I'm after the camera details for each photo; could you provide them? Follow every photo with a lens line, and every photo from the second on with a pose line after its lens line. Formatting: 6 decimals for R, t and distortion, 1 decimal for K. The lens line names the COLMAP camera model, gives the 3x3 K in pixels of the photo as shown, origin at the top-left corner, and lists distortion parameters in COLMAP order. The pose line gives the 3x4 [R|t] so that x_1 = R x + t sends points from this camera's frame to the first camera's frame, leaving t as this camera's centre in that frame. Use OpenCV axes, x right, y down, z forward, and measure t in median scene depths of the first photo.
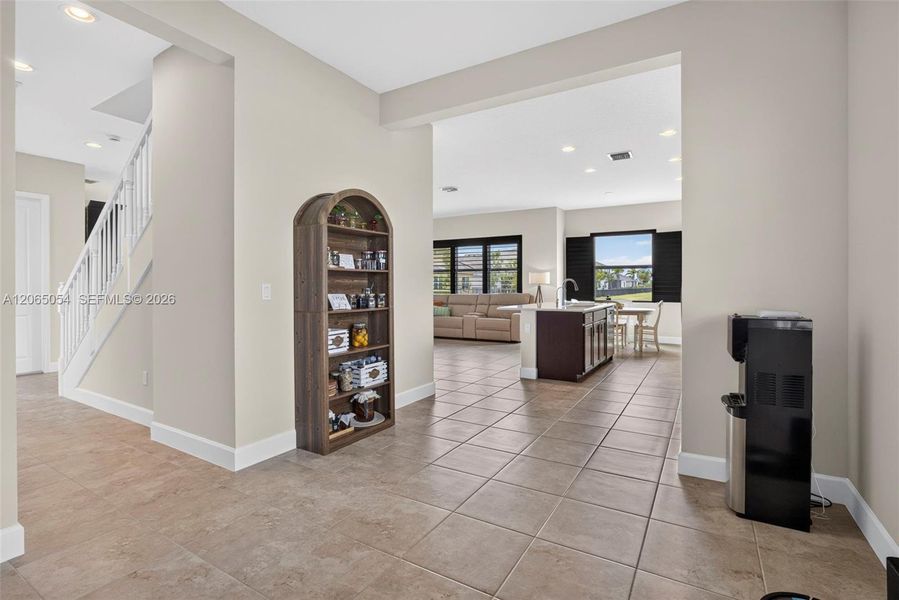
lens RADIAL K [[432.5, 0, 458.2], [0, 432.5, 285.6], [0, 0, 1]] dist [-0.027544, 0.007678]
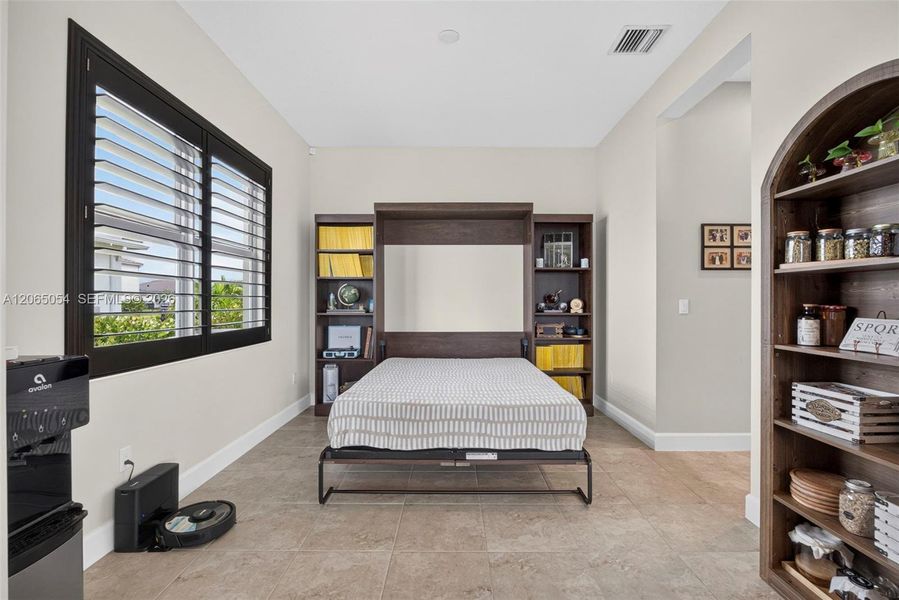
lens RADIAL K [[432.5, 0, 448.5], [0, 432.5, 301.7], [0, 0, 1]] dist [-0.027544, 0.007678]
pose [[-0.881666, -0.001085, -0.471873, 0.520774], [0.002360, 0.999975, -0.006710, 0.011185], [0.471868, -0.007030, -0.881641, 1.901915]]
